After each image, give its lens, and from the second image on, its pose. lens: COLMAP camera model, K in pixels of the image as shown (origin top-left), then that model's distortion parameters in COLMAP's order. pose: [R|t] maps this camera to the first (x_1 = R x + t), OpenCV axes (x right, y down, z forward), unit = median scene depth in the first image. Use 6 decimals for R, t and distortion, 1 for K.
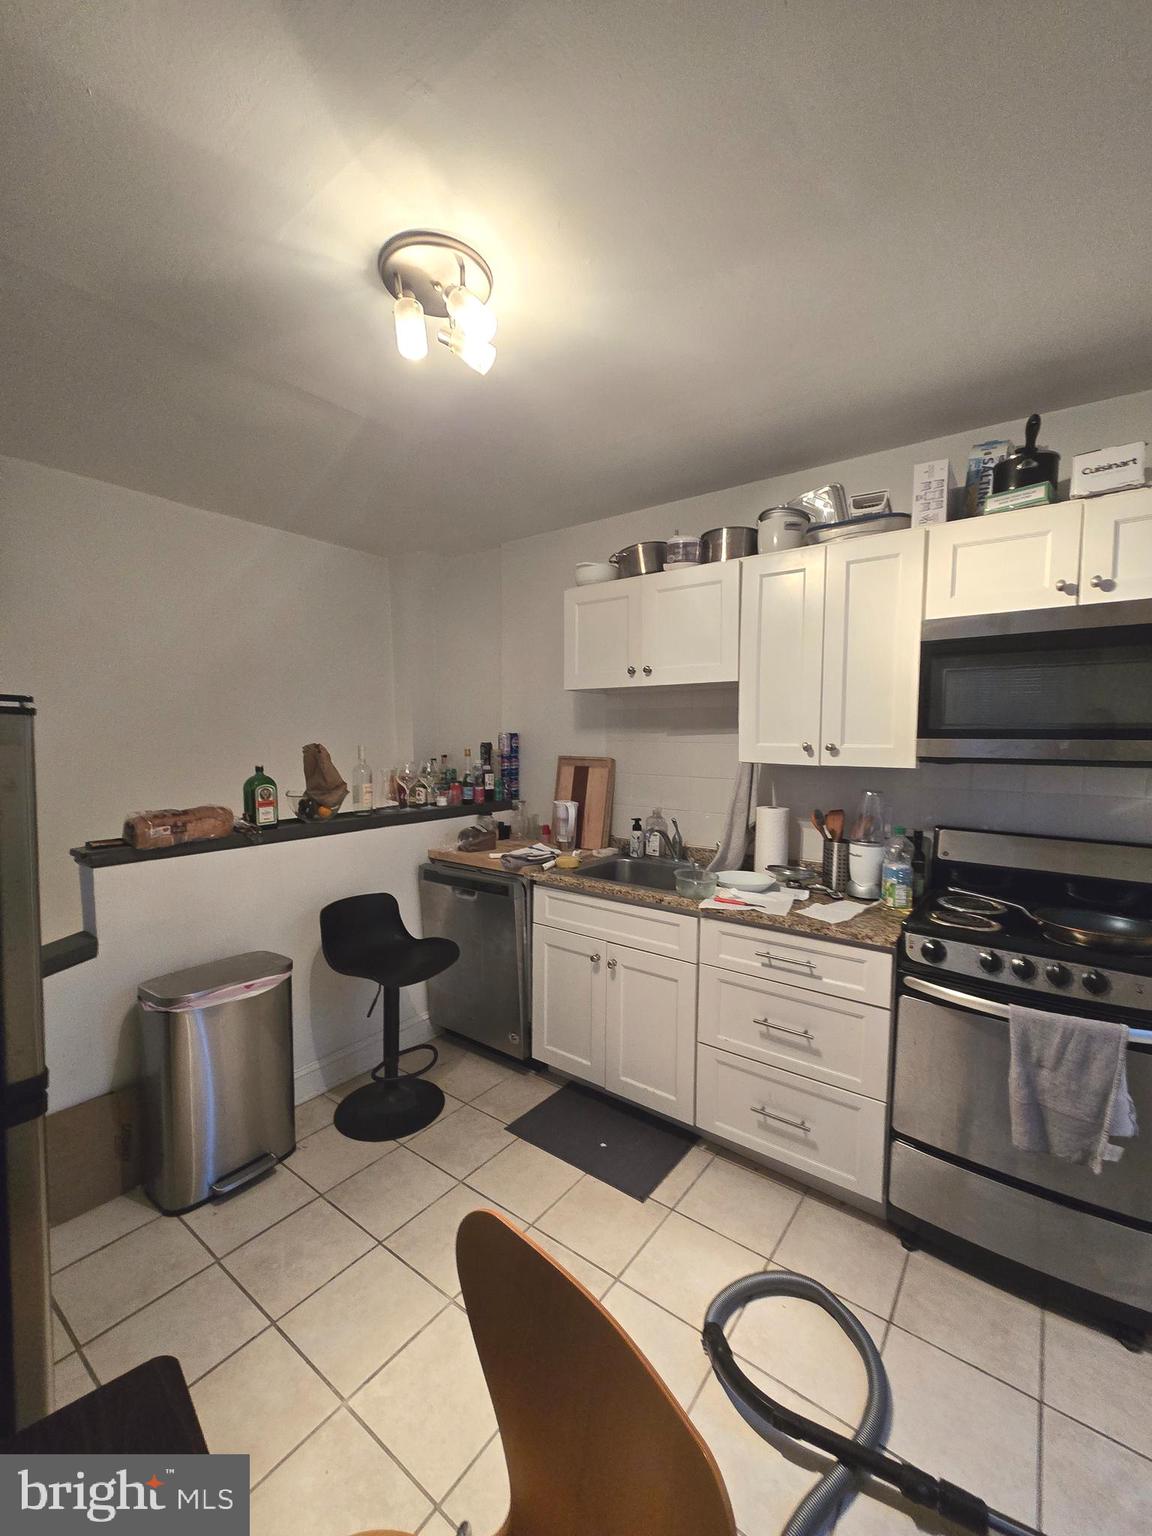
lens RADIAL K [[625.6, 0, 583.2], [0, 625.6, 769.3], [0, 0, 1]] dist [0.000765, 0.000737]
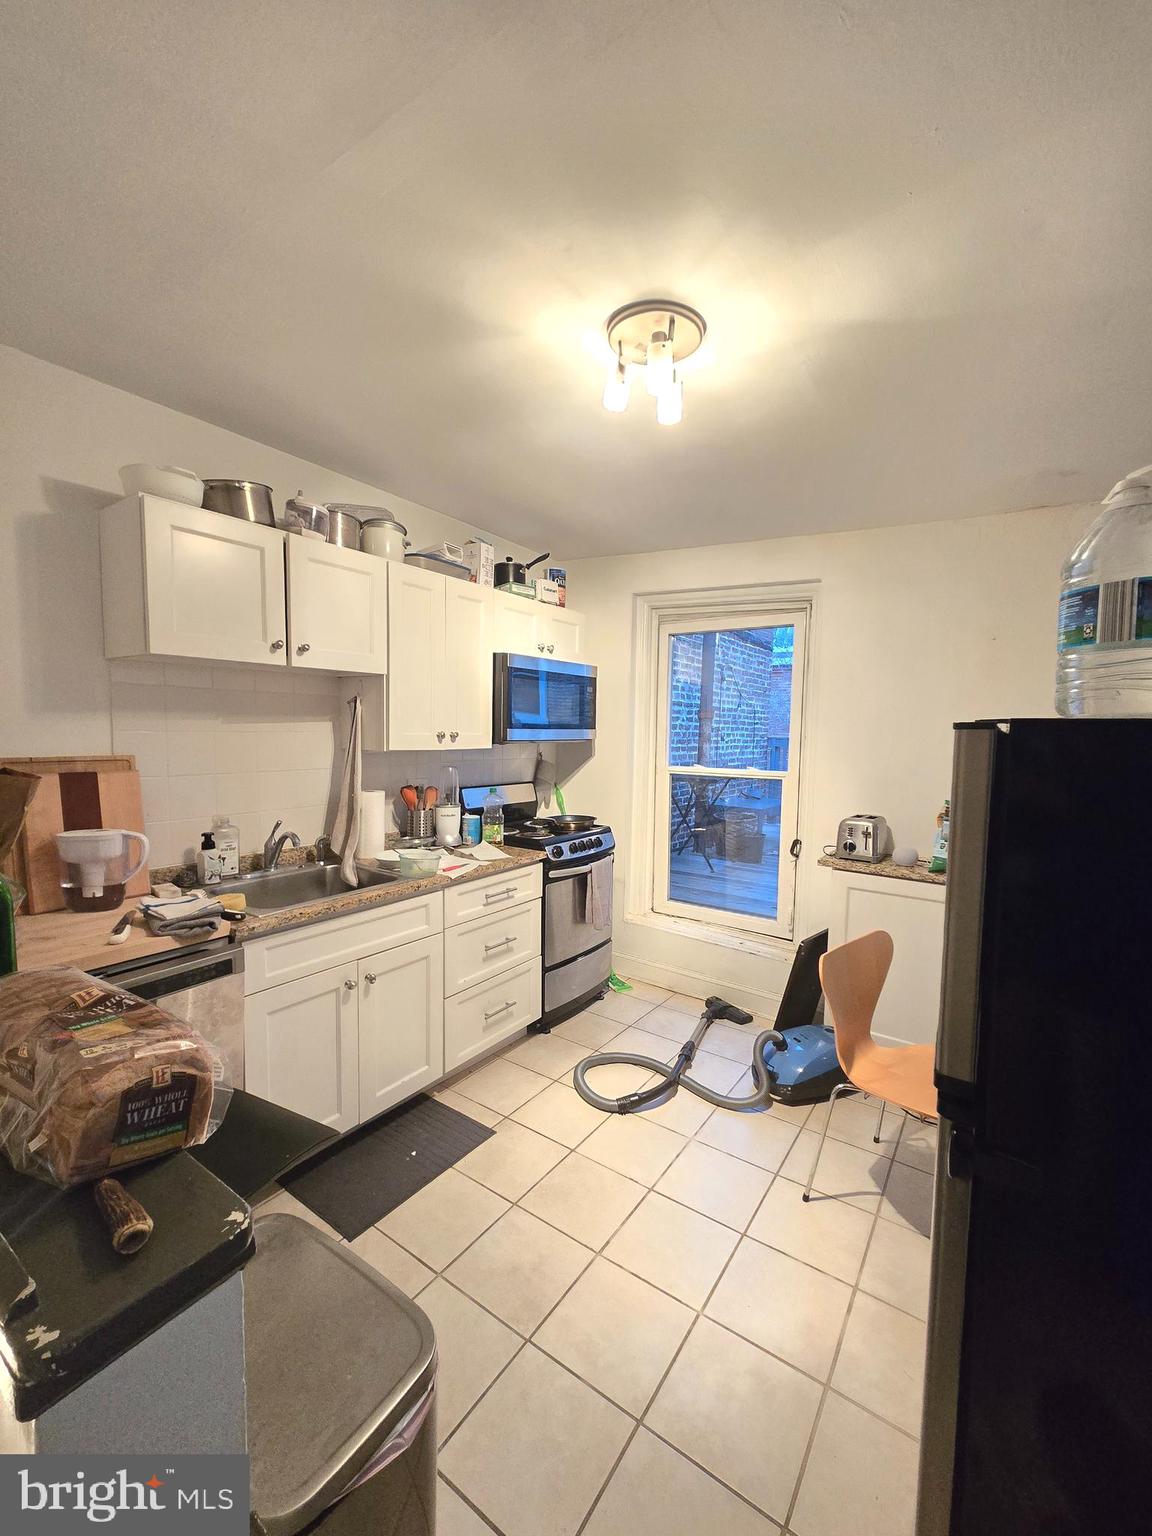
lens RADIAL K [[625.6, 0, 583.6], [0, 625.6, 771.4], [0, 0, 1]] dist [0.000765, 0.000737]
pose [[-0.029231, -0.076532, 0.996639, -0.978680], [0.036805, 0.996306, 0.077586, -0.054760], [-0.998895, 0.038950, -0.026306, 0.815455]]
